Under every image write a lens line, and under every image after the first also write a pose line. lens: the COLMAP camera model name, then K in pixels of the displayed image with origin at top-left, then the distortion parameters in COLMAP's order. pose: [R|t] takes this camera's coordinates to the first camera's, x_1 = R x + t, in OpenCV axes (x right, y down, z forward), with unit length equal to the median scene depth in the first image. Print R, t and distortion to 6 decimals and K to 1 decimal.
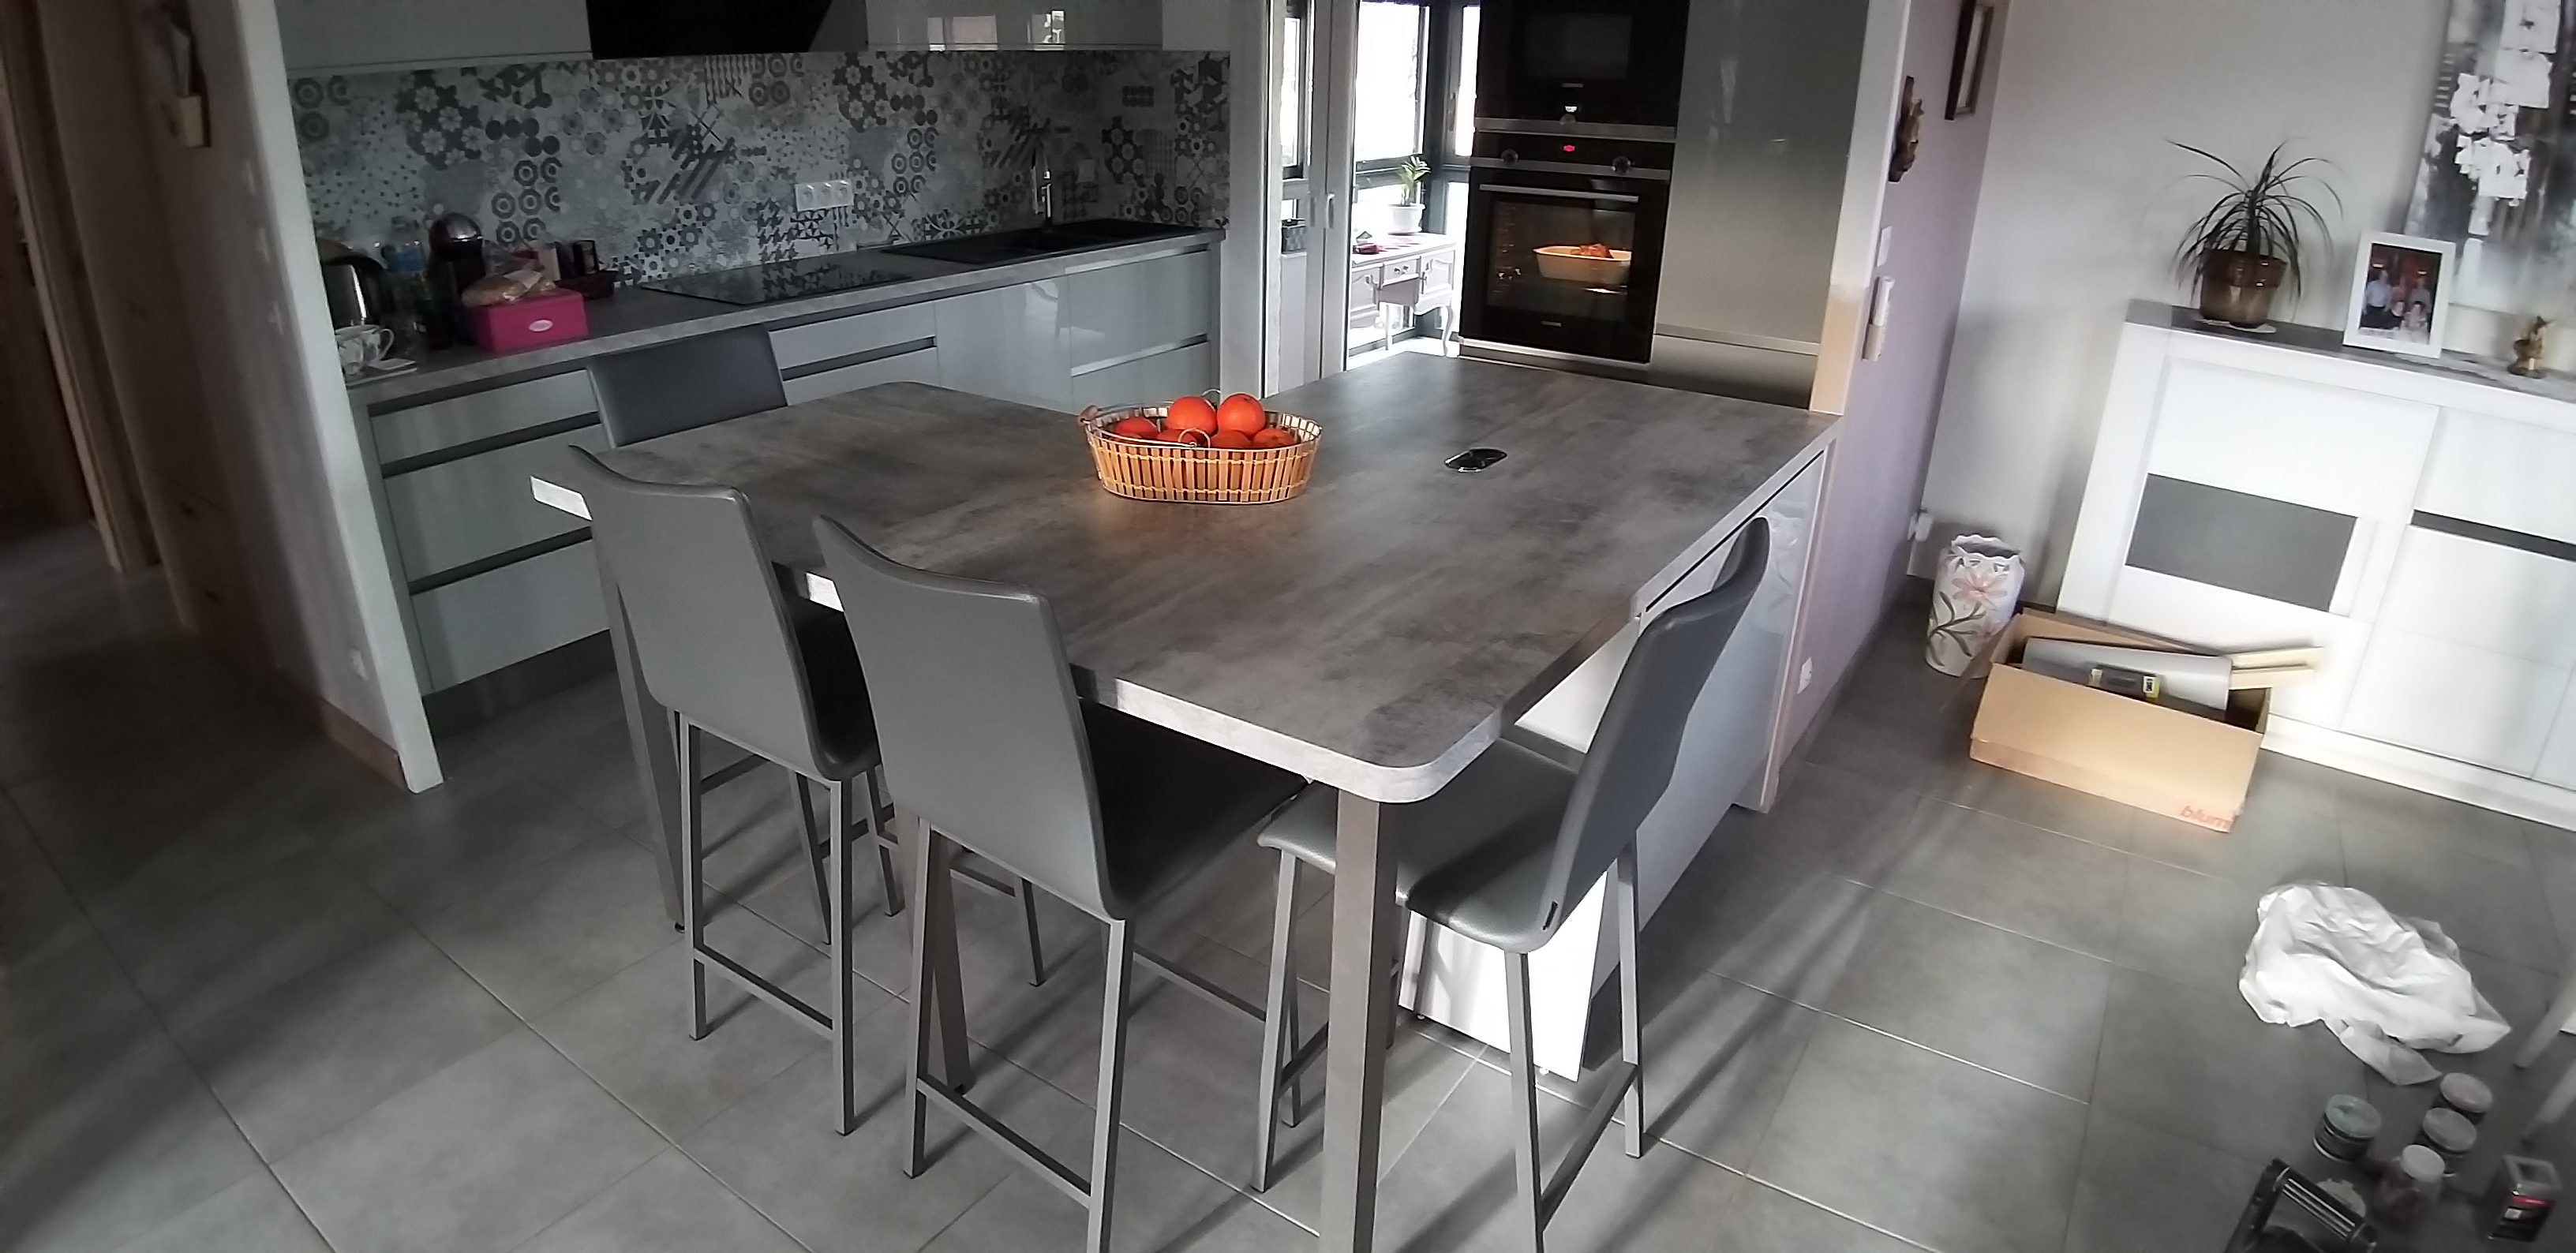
lens RADIAL K [[1350.6, 0, 1277.5], [0, 1350.6, 644.5], [0, 0, 1]] dist [-0.086366, -0.012700]
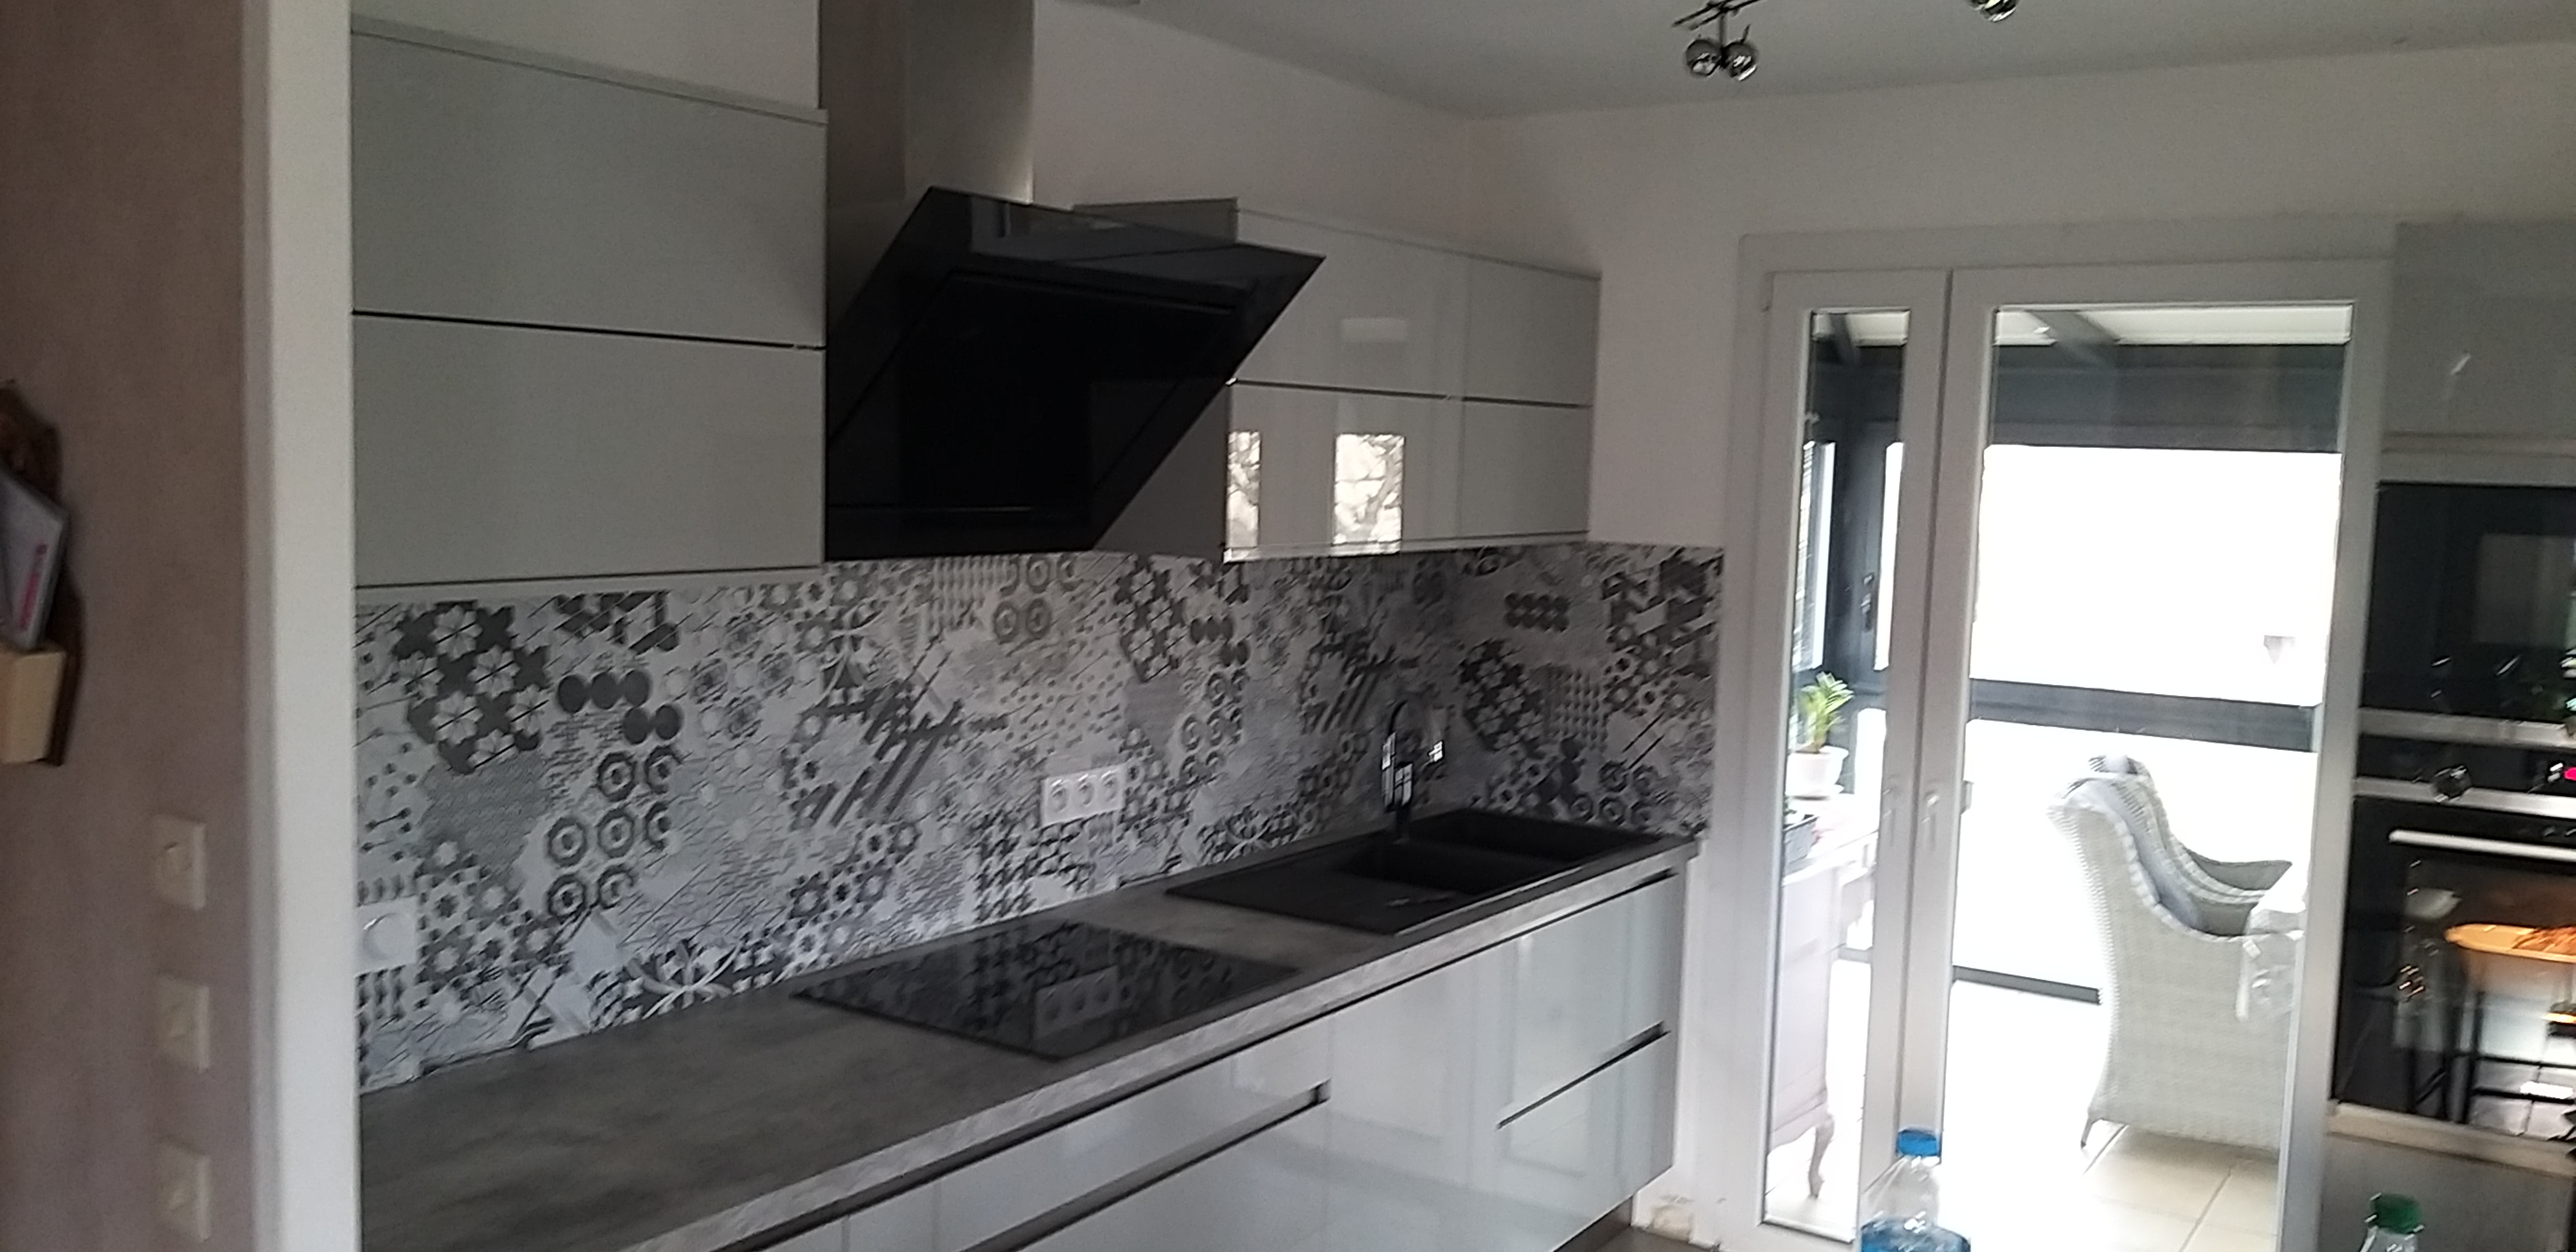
lens RADIAL K [[2047.5, 0, 1318.3], [0, 2047.5, 633.5], [0, 0, 1]] dist [0.086082, -0.160936]
pose [[0.999394, 0.015172, 0.031340, -0.331500], [-0.004370, 0.947615, -0.319385, -0.160831], [-0.034544, 0.319054, 0.947107, 0.206747]]
